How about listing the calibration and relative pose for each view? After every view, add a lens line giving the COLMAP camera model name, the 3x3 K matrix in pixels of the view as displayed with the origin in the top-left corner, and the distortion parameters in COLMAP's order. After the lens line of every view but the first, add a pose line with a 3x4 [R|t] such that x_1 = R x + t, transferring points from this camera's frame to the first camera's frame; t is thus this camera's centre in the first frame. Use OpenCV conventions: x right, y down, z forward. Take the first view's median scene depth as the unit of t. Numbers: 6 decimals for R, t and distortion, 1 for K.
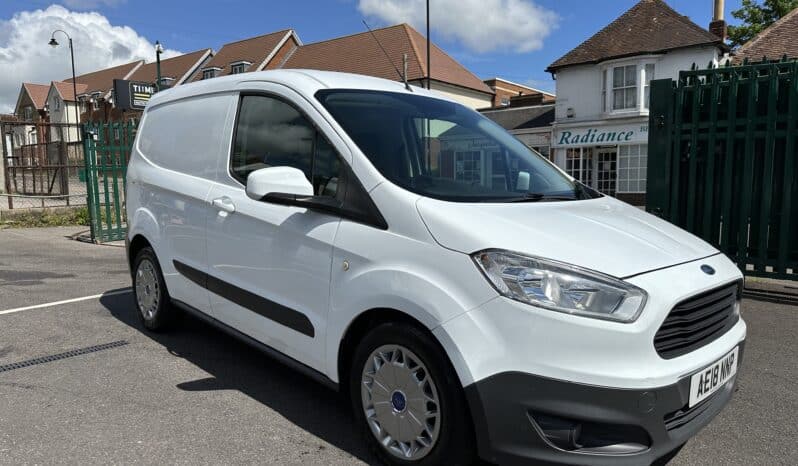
lens RADIAL K [[559.9, 0, 399.0], [0, 559.9, 233.0], [0, 0, 1]] dist [0.066146, -0.096747]
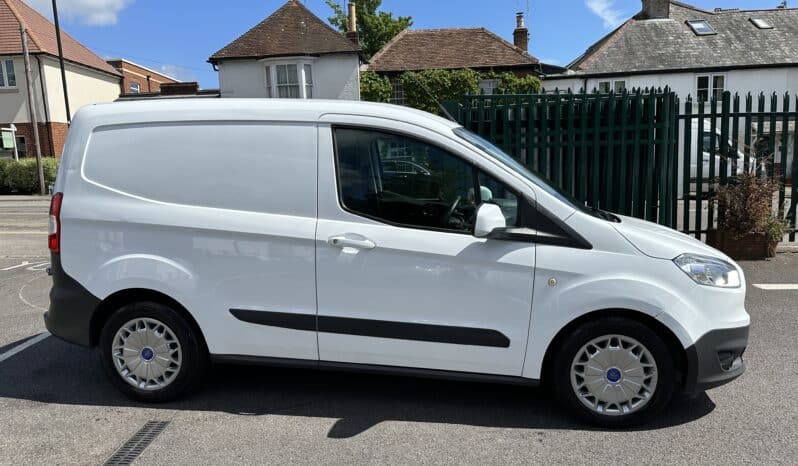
lens RADIAL K [[565.2, 0, 397.6], [0, 565.2, 224.2], [0, 0, 1]] dist [0.067839, -0.087181]
pose [[0.778105, -0.093976, 0.621065, -0.748912], [0.087885, 0.995307, 0.040496, -0.098637], [-0.621956, 0.023072, 0.782712, 0.151180]]
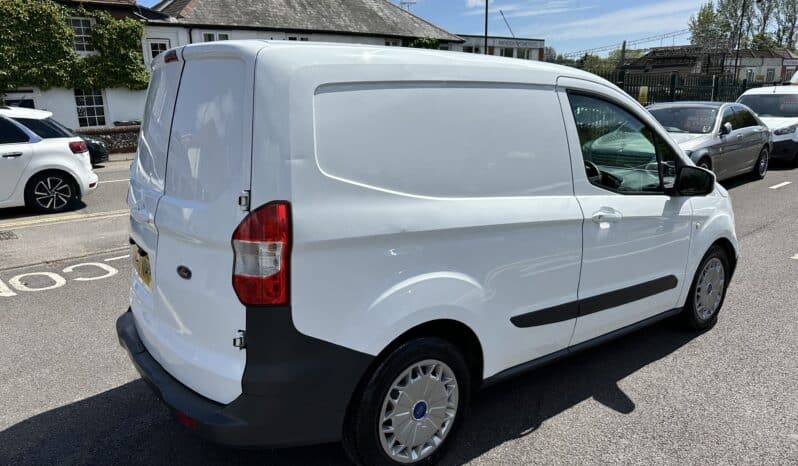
lens RADIAL K [[566.5, 0, 399.0], [0, 566.5, 233.0], [0, 0, 1]] dist [0.002804, 0.000456]
pose [[0.102079, -0.232235, 0.967288, -1.103956], [0.118219, 0.968309, 0.220005, -0.235810], [-0.987727, 0.091894, 0.126299, 1.065449]]
